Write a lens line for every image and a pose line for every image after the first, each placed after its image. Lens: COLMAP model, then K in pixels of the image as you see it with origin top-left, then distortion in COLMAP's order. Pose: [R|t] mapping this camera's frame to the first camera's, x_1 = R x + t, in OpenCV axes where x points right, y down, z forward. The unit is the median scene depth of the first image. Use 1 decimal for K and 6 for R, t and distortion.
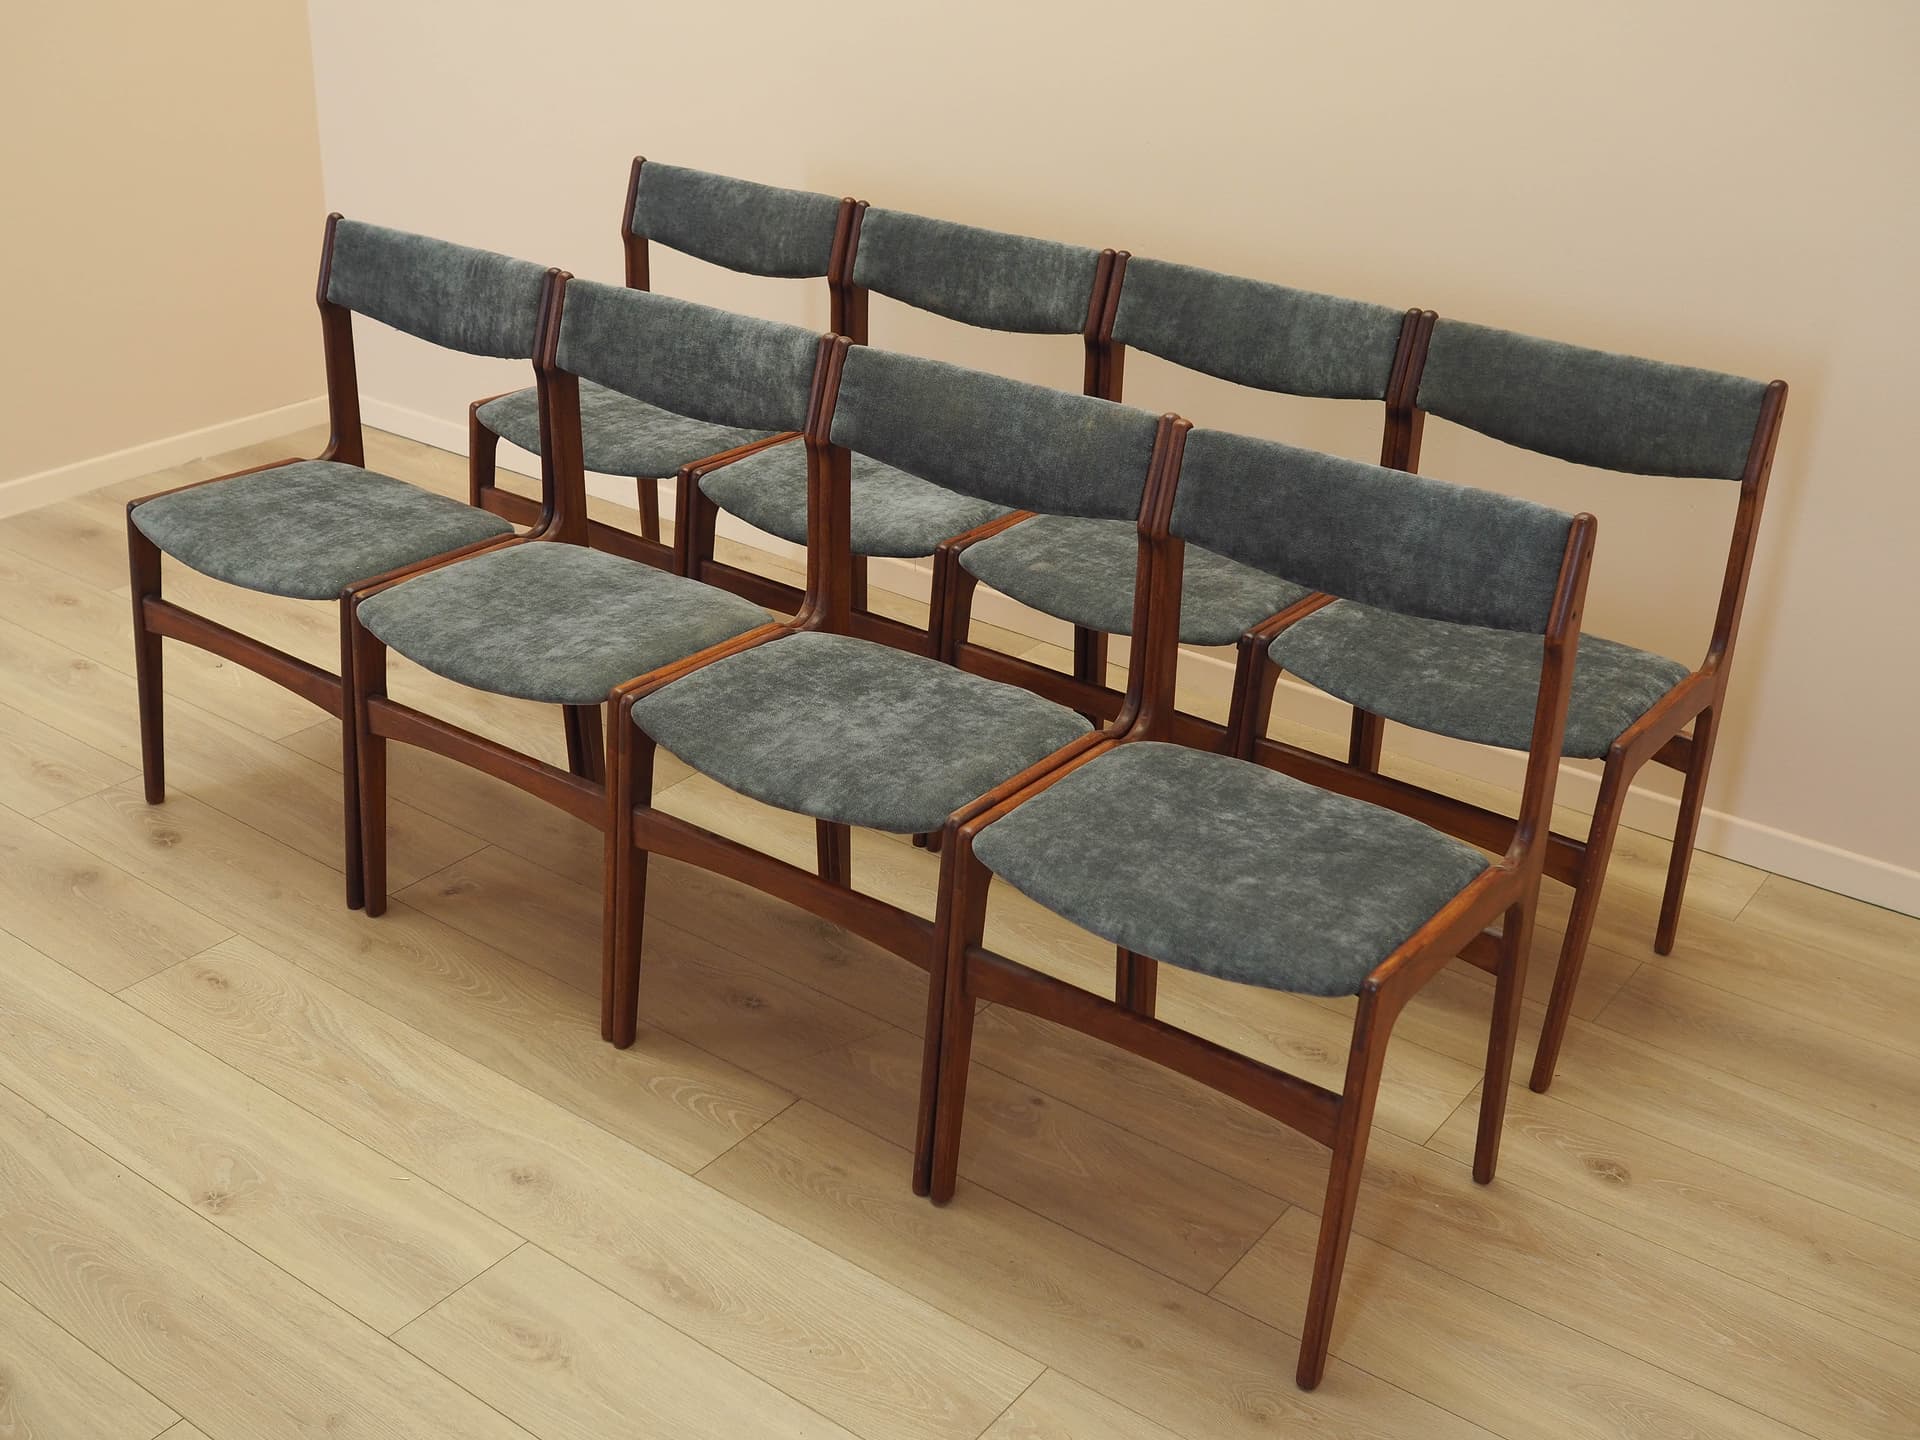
lens RADIAL K [[2106.6, 0, 890.1], [0, 2106.6, 804.1], [0, 0, 1]] dist [-0.022196, 0.025683]
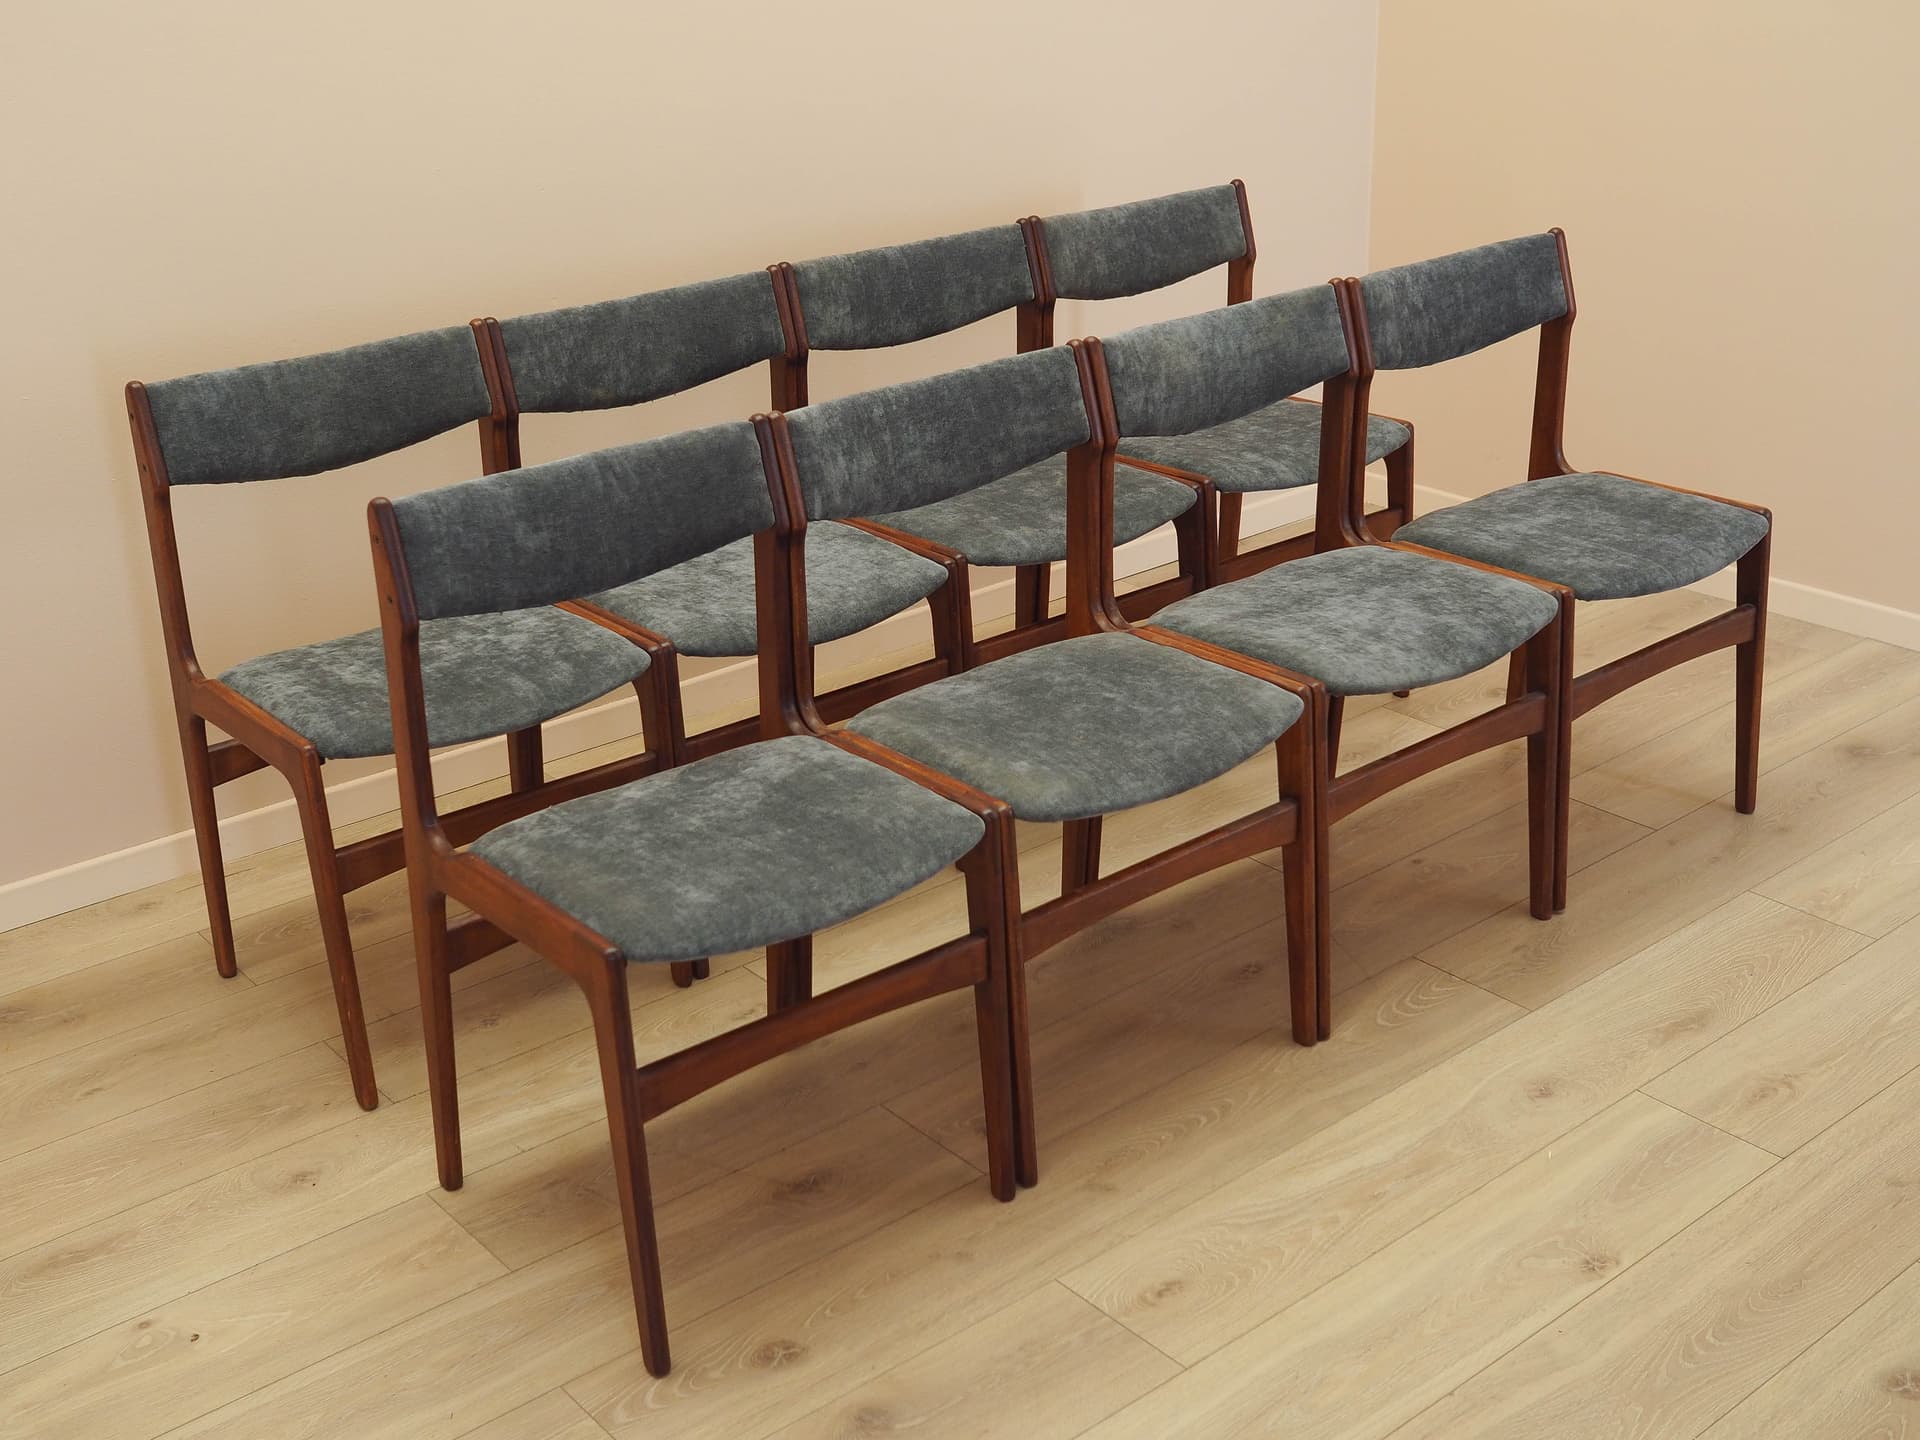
lens RADIAL K [[2458.8, 0, 911.9], [0, 2458.8, 684.7], [0, 0, 1]] dist [-0.024773, 0.018878]
pose [[0.190669, -0.389215, 0.901198, -1.100115], [0.469014, 0.842599, 0.264676, -0.407382], [-0.862364, 0.372209, 0.343204, 0.675002]]
